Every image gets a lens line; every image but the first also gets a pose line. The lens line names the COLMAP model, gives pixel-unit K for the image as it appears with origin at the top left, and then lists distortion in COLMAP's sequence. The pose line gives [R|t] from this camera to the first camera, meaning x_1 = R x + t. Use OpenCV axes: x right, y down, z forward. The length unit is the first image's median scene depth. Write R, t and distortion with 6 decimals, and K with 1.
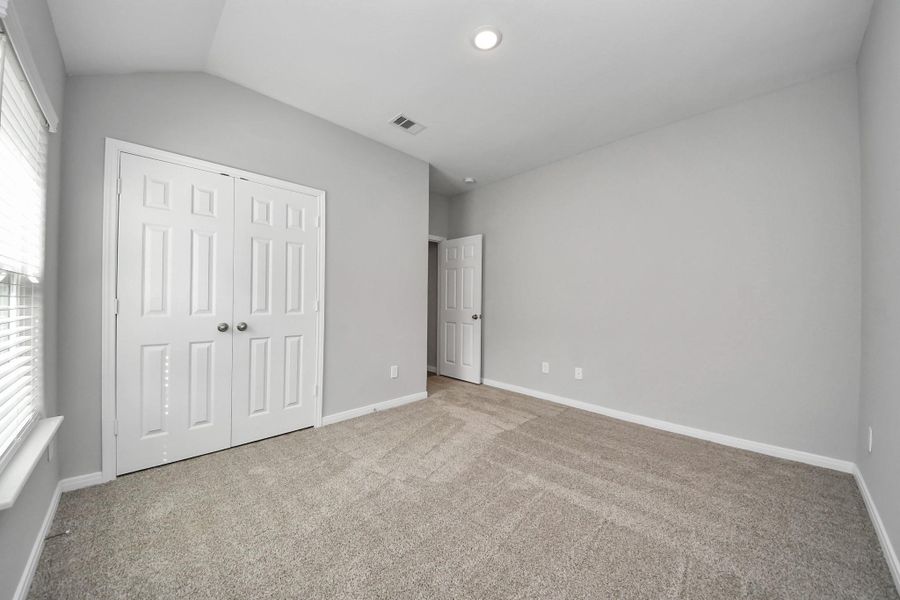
lens RADIAL K [[314.9, 0, 450.0], [0, 314.9, 300.0], [0, 0, 1]] dist [0.001871, -0.005843]
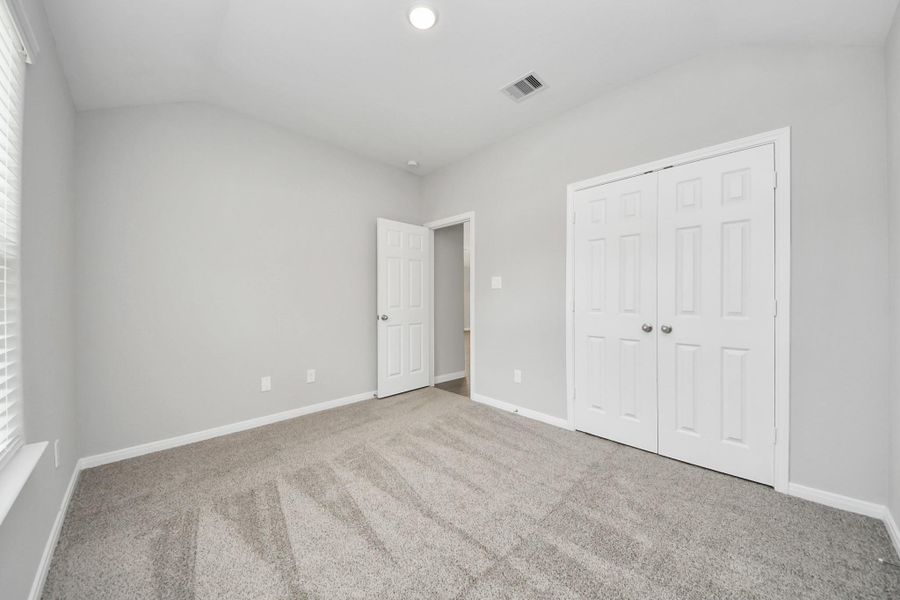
lens RADIAL K [[381.4, 0, 444.6], [0, 381.4, 311.6], [0, 0, 1]] dist [0.000697, -0.020198]
pose [[-0.078473, 0.028234, -0.996516, 0.483592], [0.006053, 0.999594, 0.027844, -0.001135], [0.996898, -0.003847, -0.078612, 0.433138]]
